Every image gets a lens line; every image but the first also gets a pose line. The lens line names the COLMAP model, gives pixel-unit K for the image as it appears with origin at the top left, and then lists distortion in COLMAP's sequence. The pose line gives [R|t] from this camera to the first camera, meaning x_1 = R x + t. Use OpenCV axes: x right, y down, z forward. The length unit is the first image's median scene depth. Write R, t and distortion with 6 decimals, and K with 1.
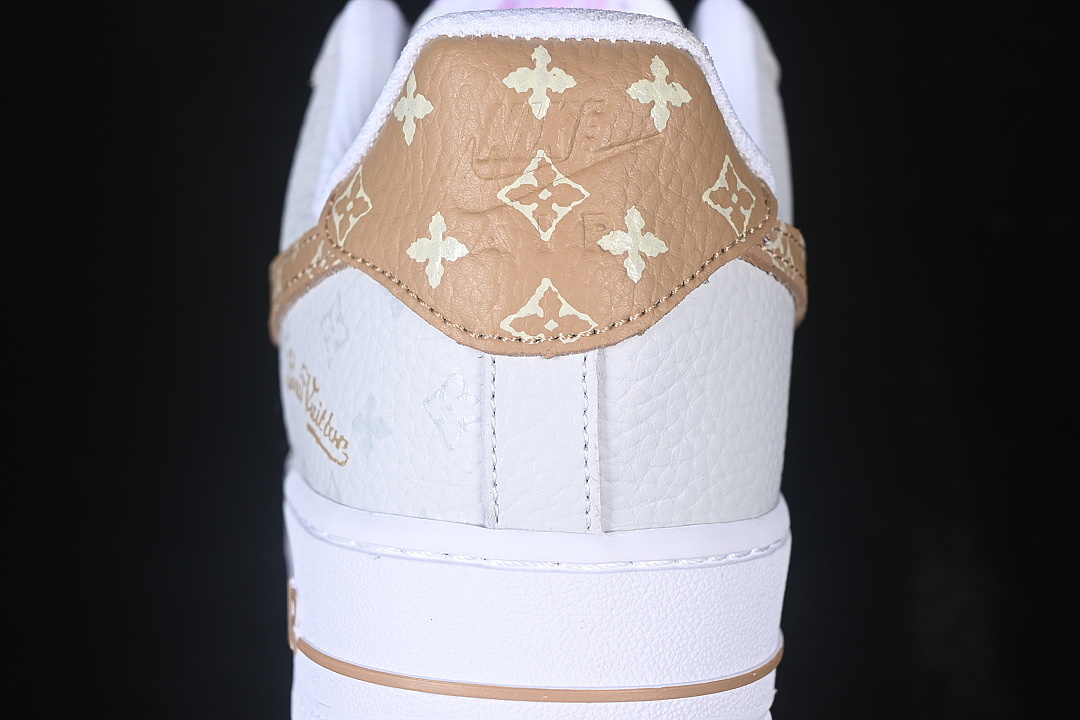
lens RADIAL K [[2290.0, 0, 539.3], [0, 2290.0, 360.9], [0, 0, 1]] dist [0.000789, 0.000000]
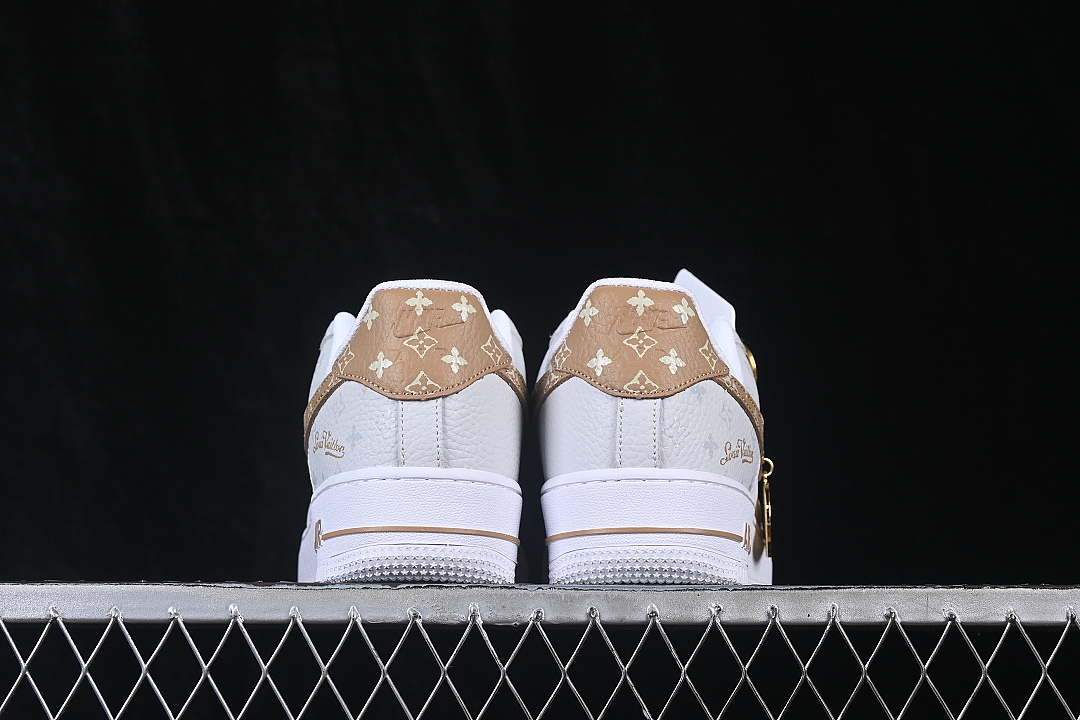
lens RADIAL K [[2290.0, 0, 543.0], [0, 2290.0, 358.7], [0, 0, 1]] dist [0.000789, 0.000000]
pose [[0.998147, -0.003932, 0.060722, -0.018015], [0.022768, 0.949558, -0.312764, 0.779511], [-0.056429, 0.313566, 0.947888, -1.524180]]
